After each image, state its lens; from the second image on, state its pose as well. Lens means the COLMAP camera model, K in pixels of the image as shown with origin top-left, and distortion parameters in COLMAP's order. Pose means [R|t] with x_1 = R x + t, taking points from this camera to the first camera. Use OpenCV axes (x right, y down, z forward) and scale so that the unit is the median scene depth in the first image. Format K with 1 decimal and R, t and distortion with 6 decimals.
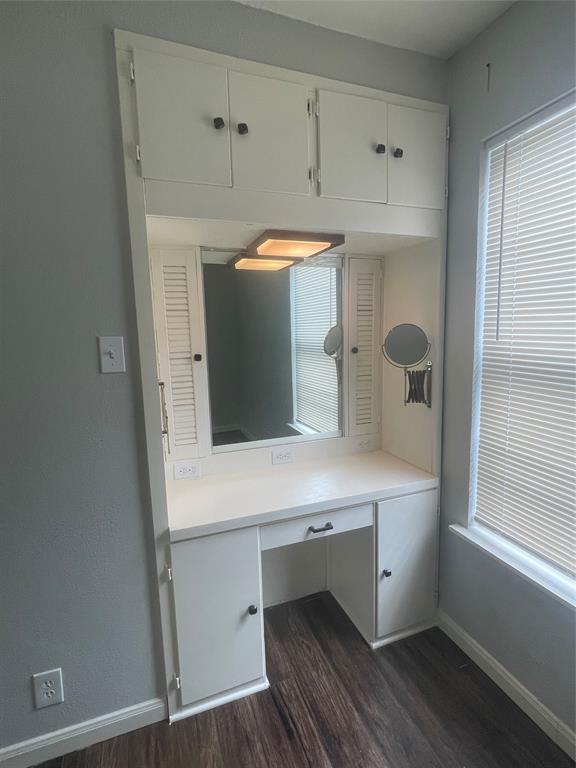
lens RADIAL K [[383.6, 0, 289.0], [0, 383.6, 379.3], [0, 0, 1]] dist [-0.006128, 0.000358]
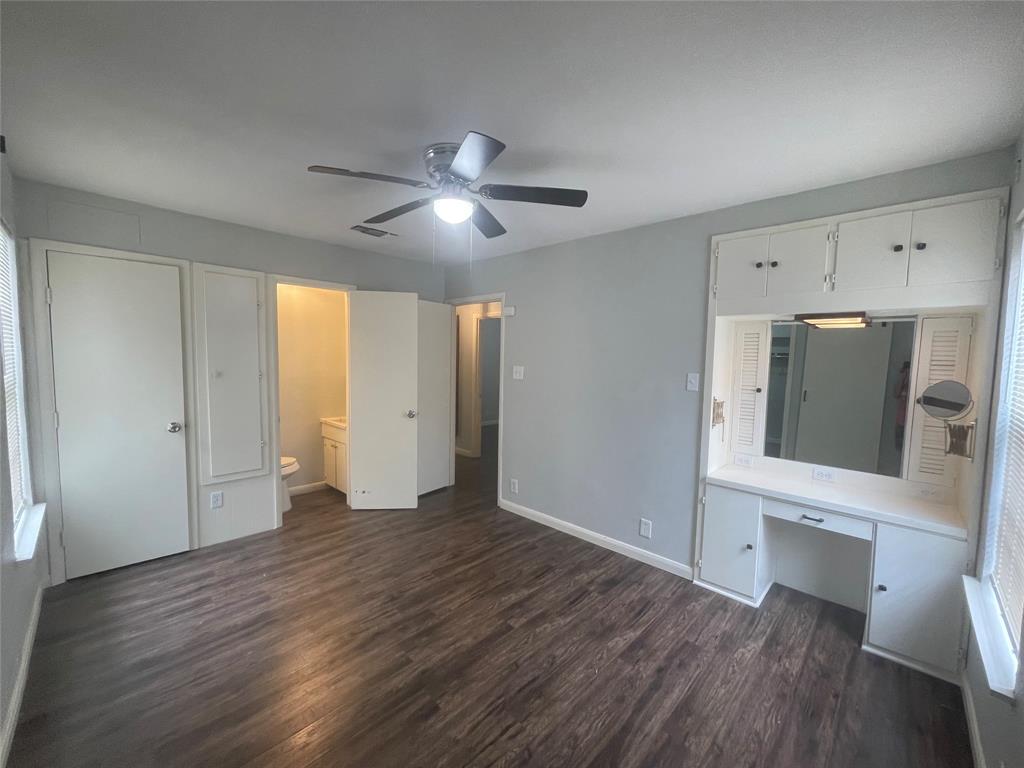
lens RADIAL K [[412.2, 0, 508.5], [0, 412.2, 387.2], [0, 0, 1]] dist [-0.008479, 0.000666]
pose [[0.426372, 0.102779, -0.898690, 0.899953], [-0.151454, 0.987610, 0.041093, 0.018558], [0.891778, 0.118589, 0.436655, -0.699145]]
